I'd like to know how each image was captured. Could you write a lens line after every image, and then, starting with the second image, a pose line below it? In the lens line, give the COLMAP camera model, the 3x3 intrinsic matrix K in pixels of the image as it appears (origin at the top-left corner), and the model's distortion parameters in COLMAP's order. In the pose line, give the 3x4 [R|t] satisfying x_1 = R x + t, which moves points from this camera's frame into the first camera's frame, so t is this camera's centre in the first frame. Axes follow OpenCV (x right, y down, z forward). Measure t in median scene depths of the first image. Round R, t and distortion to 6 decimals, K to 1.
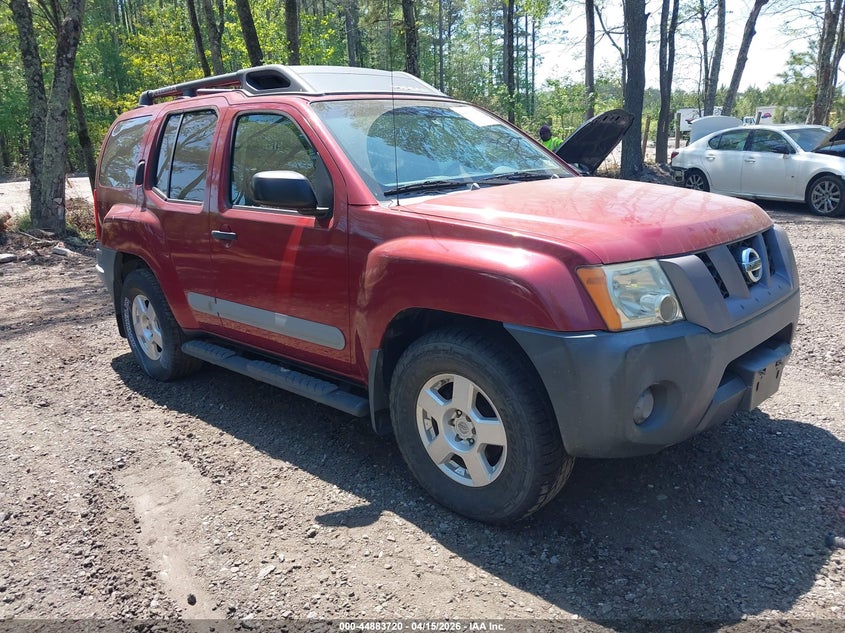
lens RADIAL K [[698.4, 0, 422.5], [0, 698.4, 316.5], [0, 0, 1]] dist [0.010942, 0.002302]
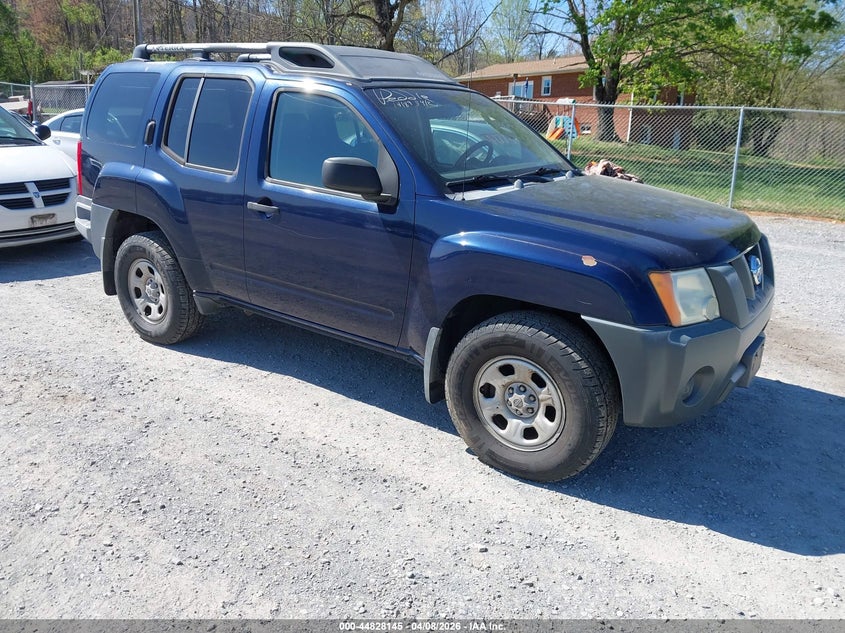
lens RADIAL K [[698.4, 0, 422.5], [0, 698.4, 316.5], [0, 0, 1]] dist [0.010942, 0.002302]
pose [[0.990107, 0.041583, 0.134014, -0.239481], [-0.049220, 0.997317, 0.054181, -0.030750], [-0.131401, -0.060241, 0.989497, -0.099155]]
